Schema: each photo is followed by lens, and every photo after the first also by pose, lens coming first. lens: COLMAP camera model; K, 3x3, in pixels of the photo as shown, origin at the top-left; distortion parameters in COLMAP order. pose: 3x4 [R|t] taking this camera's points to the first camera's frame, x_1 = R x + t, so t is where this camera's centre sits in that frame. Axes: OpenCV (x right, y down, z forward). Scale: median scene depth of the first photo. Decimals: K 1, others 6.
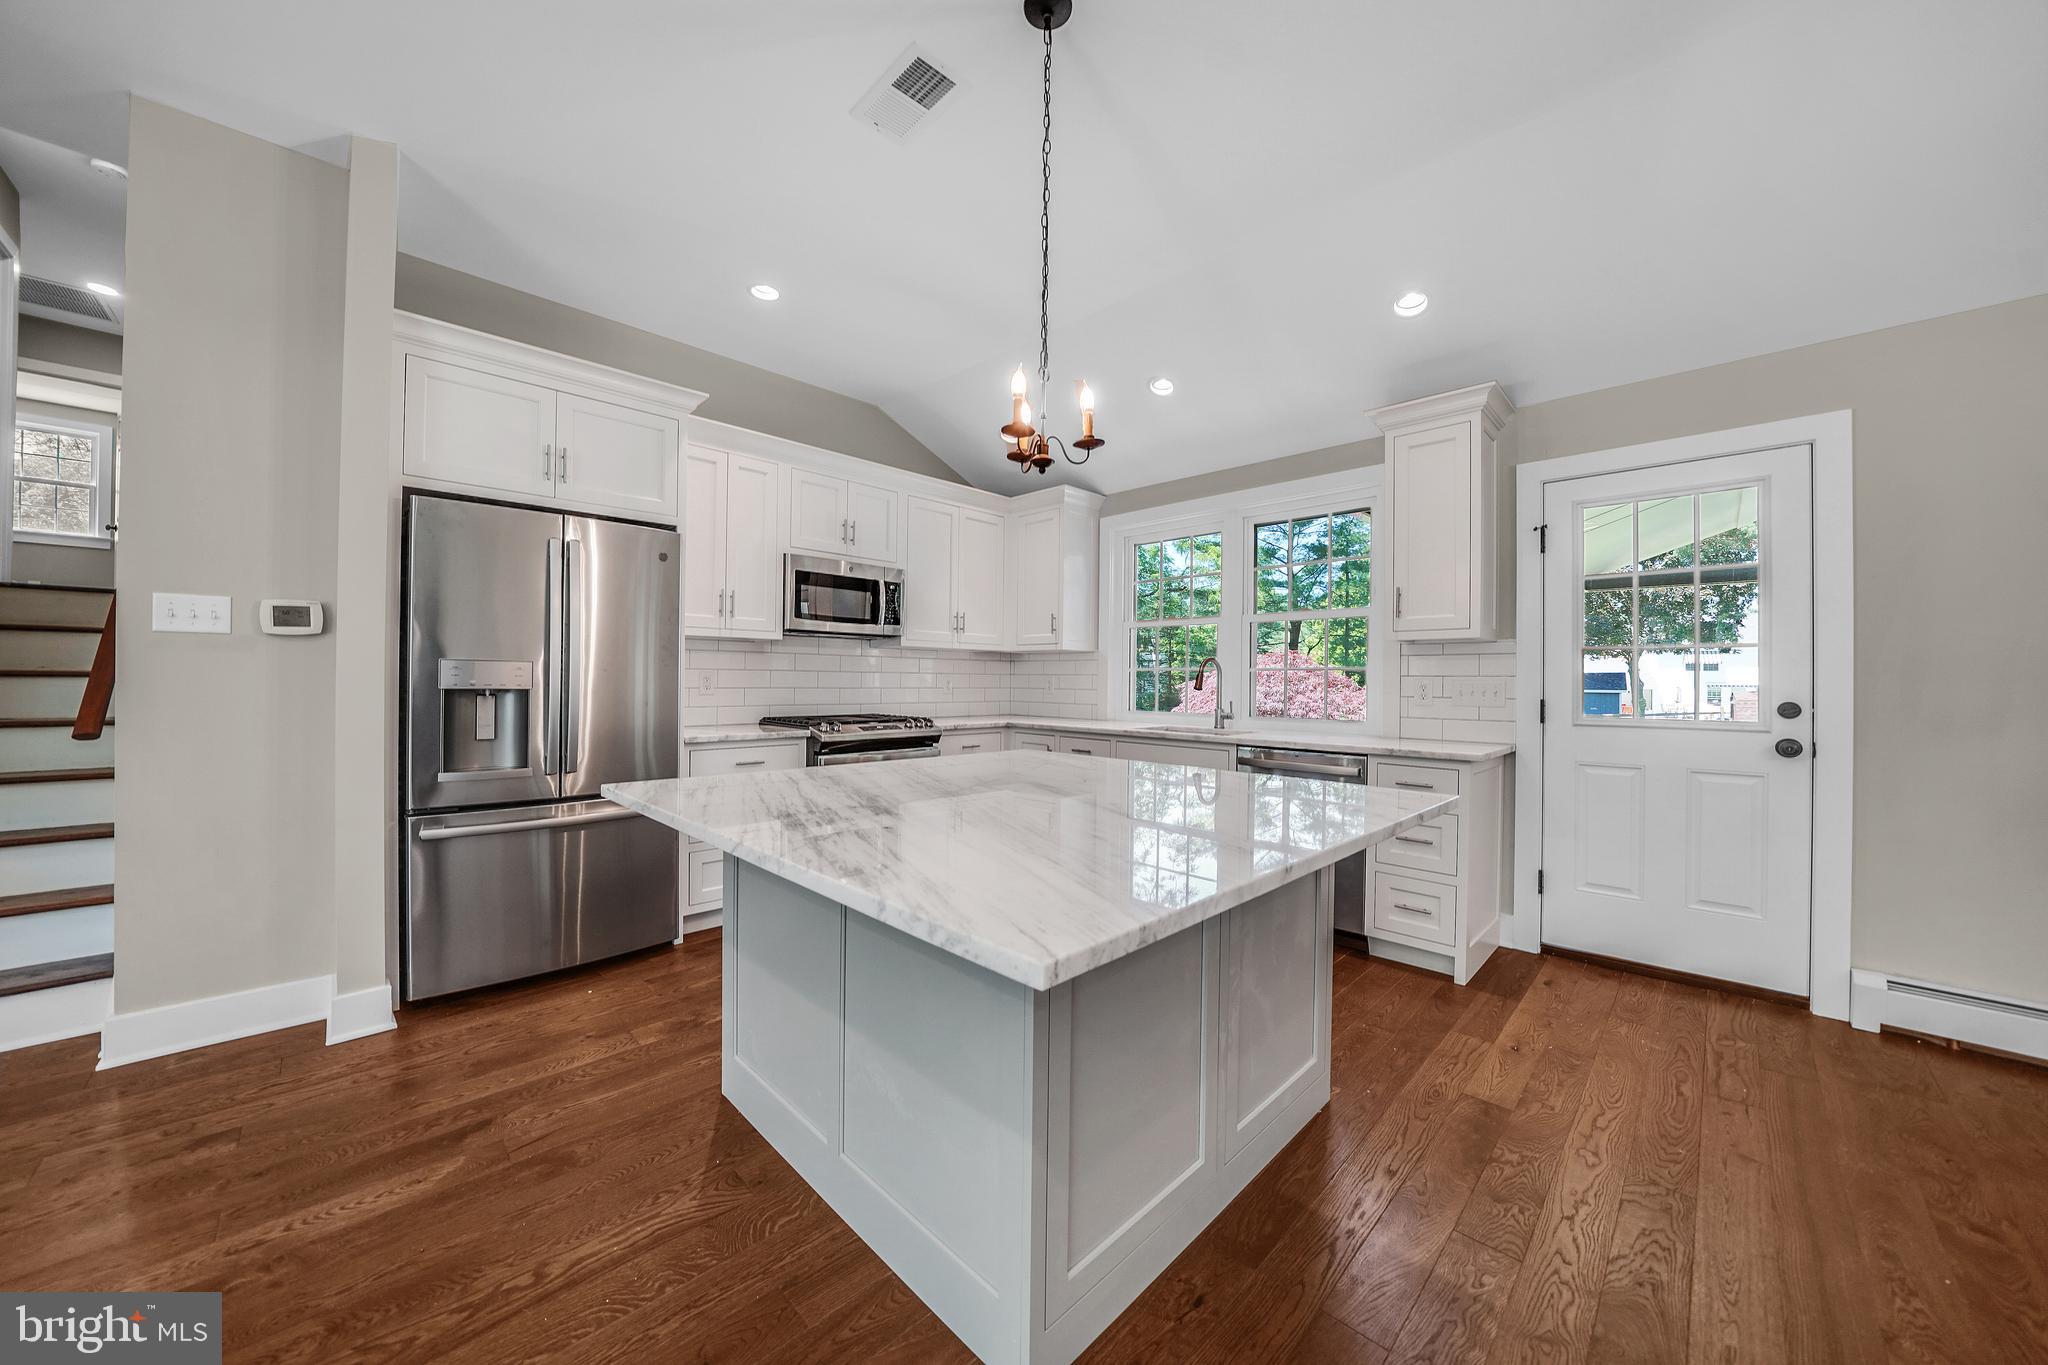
lens RADIAL K [[711.7, 0, 1017.6], [0, 711.7, 682.6], [0, 0, 1]] dist [-0.024315, 0.001643]
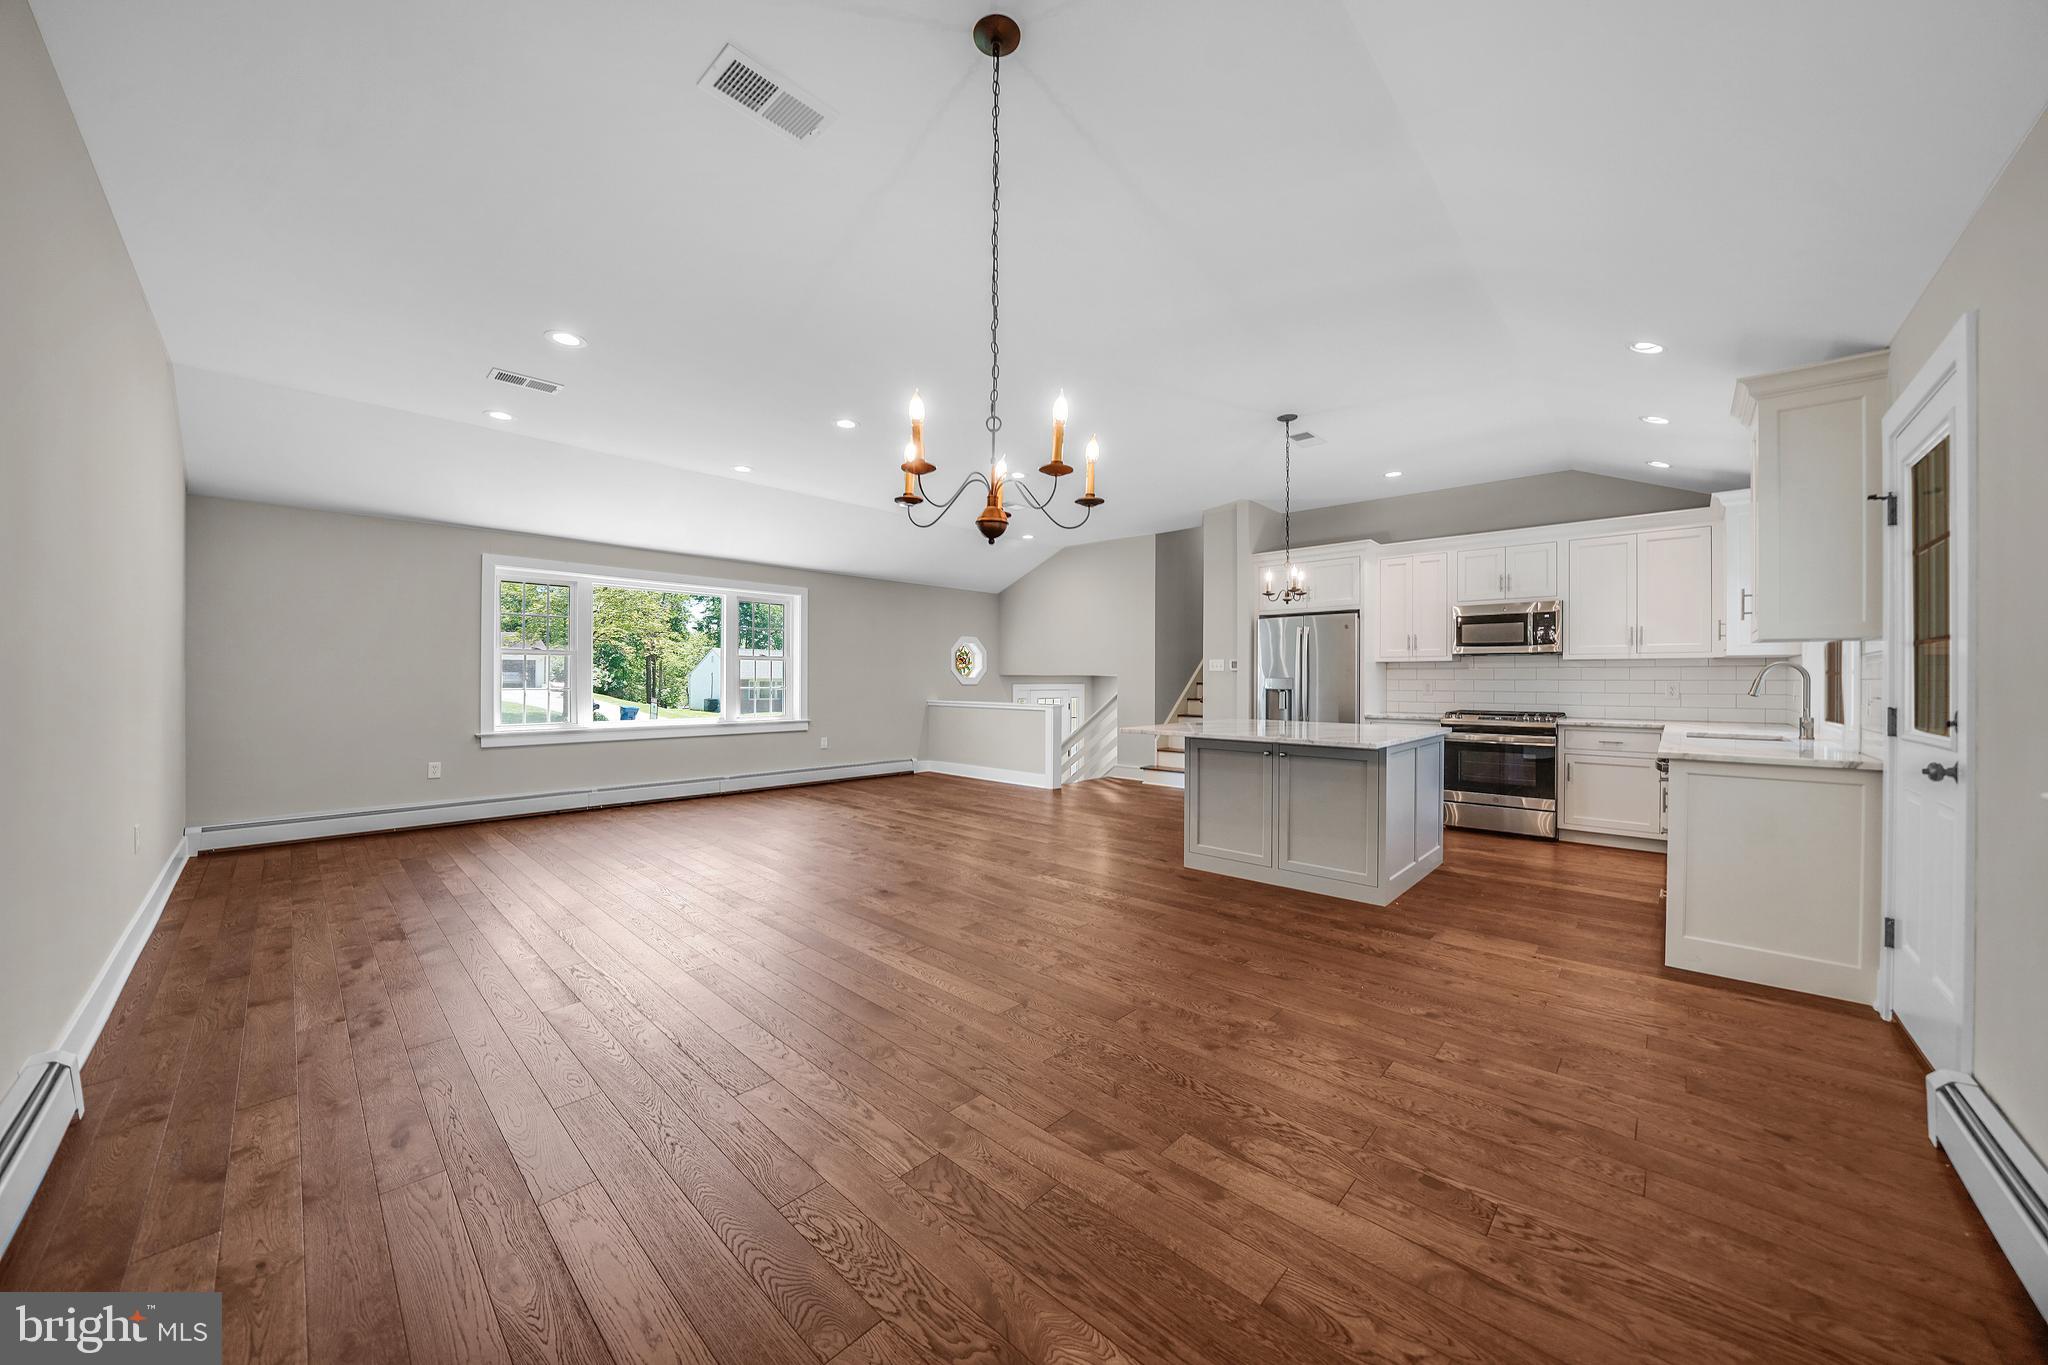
lens RADIAL K [[711.7, 0, 1016.6], [0, 711.7, 686.8], [0, 0, 1]] dist [-0.024315, 0.001643]
pose [[0.030320, -0.001028, -0.999540, 1.124962], [-0.006848, 0.999976, -0.001236, 0.006172], [0.999517, 0.006883, 0.030312, -0.023015]]
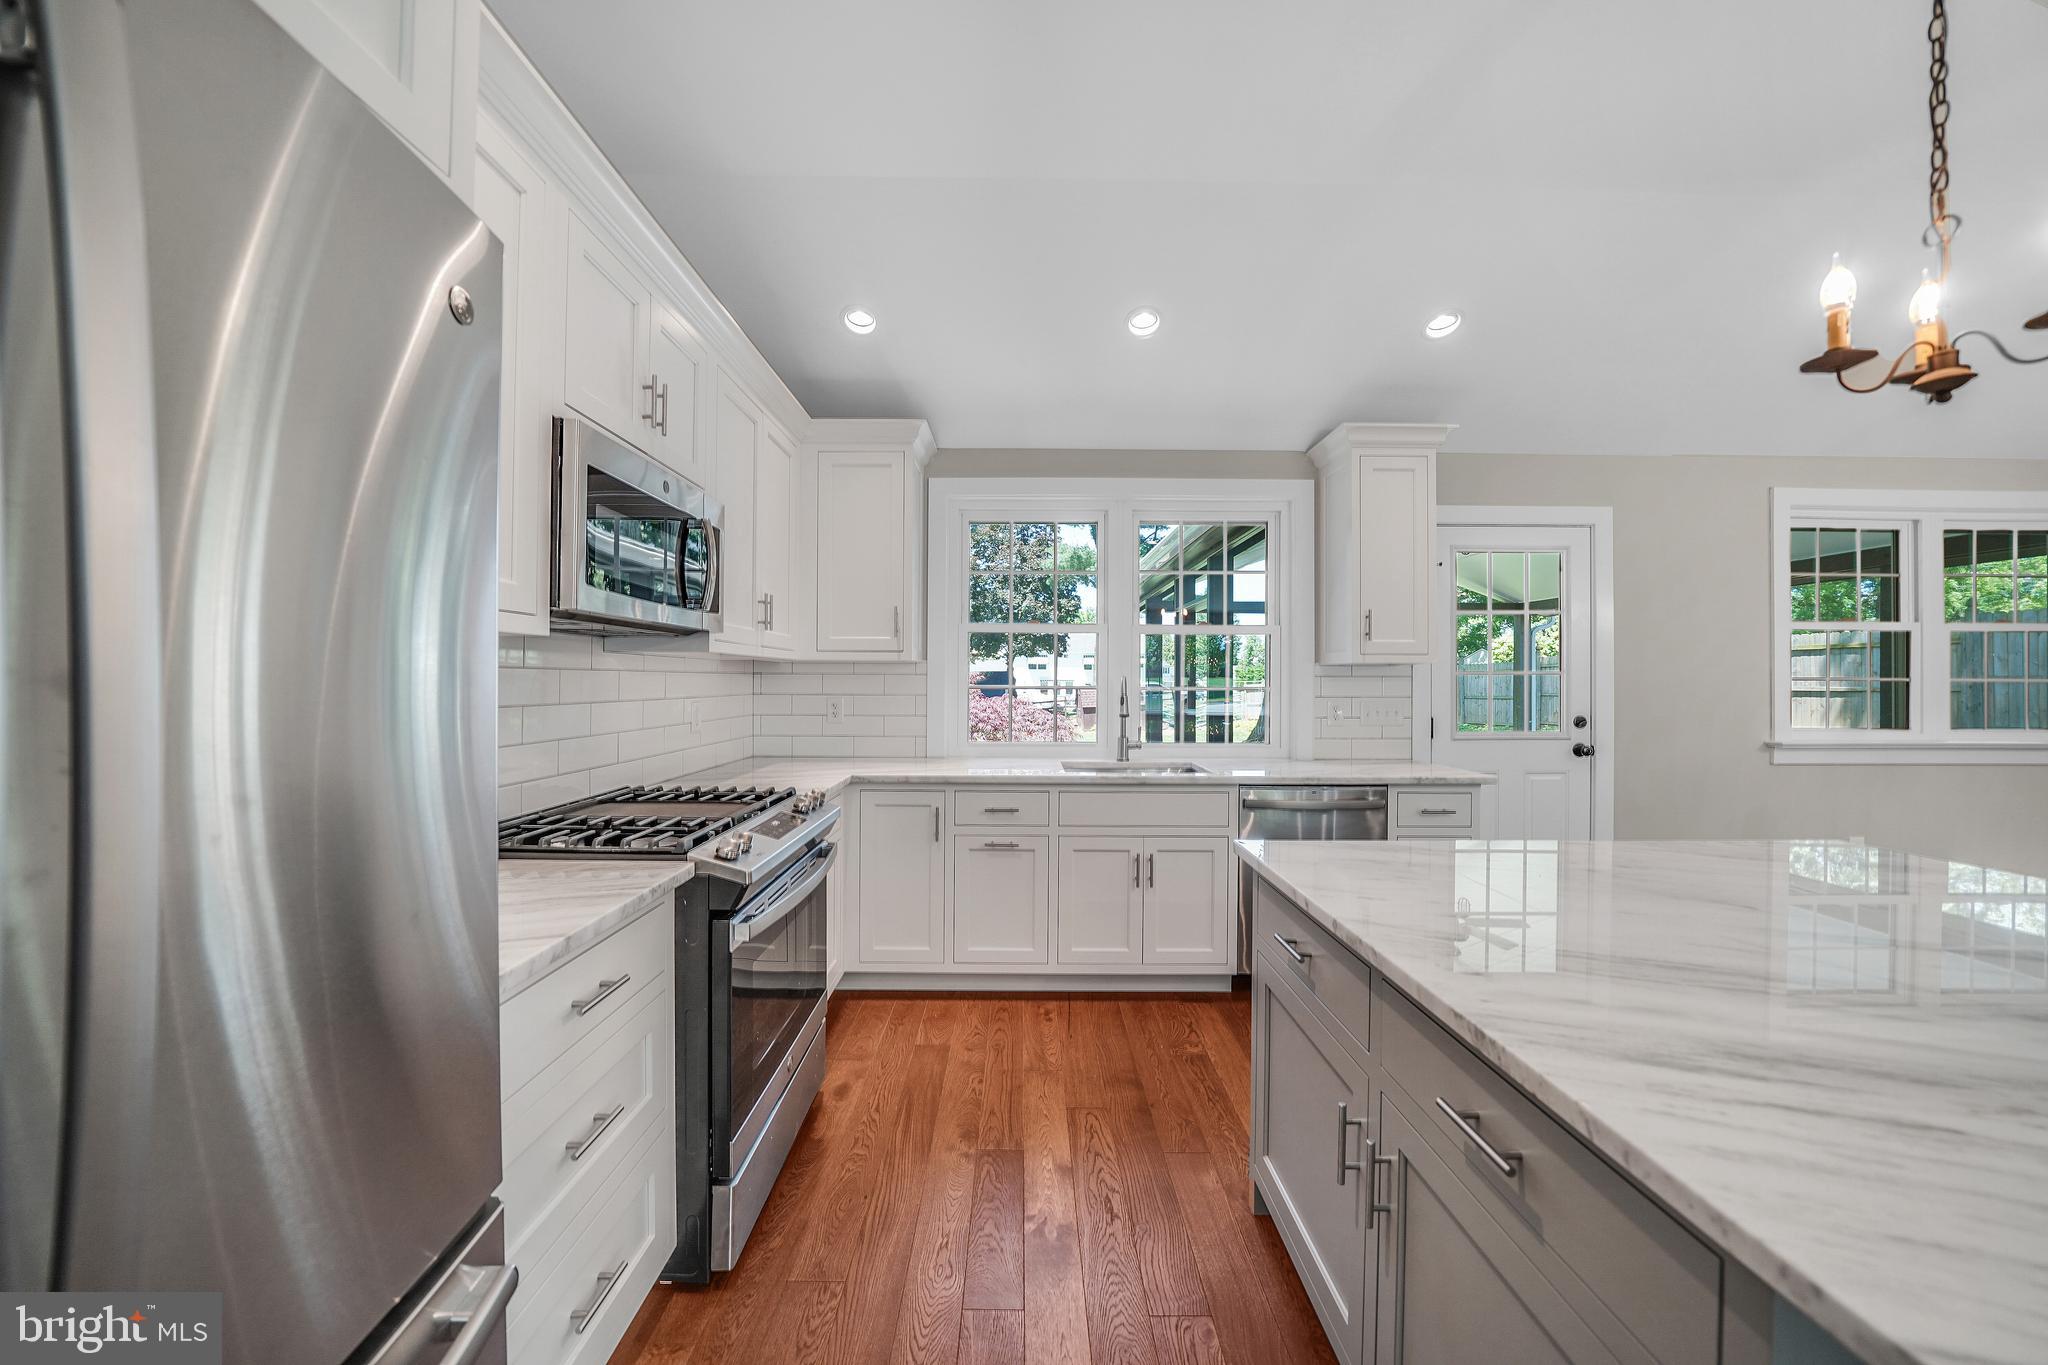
lens RADIAL K [[711.7, 0, 1021.8], [0, 711.7, 679.2], [0, 0, 1]] dist [-0.024315, 0.001643]
pose [[0.708727, -0.006743, 0.705451, -0.385037], [0.006633, 0.999974, 0.002894, -0.033878], [-0.705452, 0.002628, 0.708753, 0.496675]]
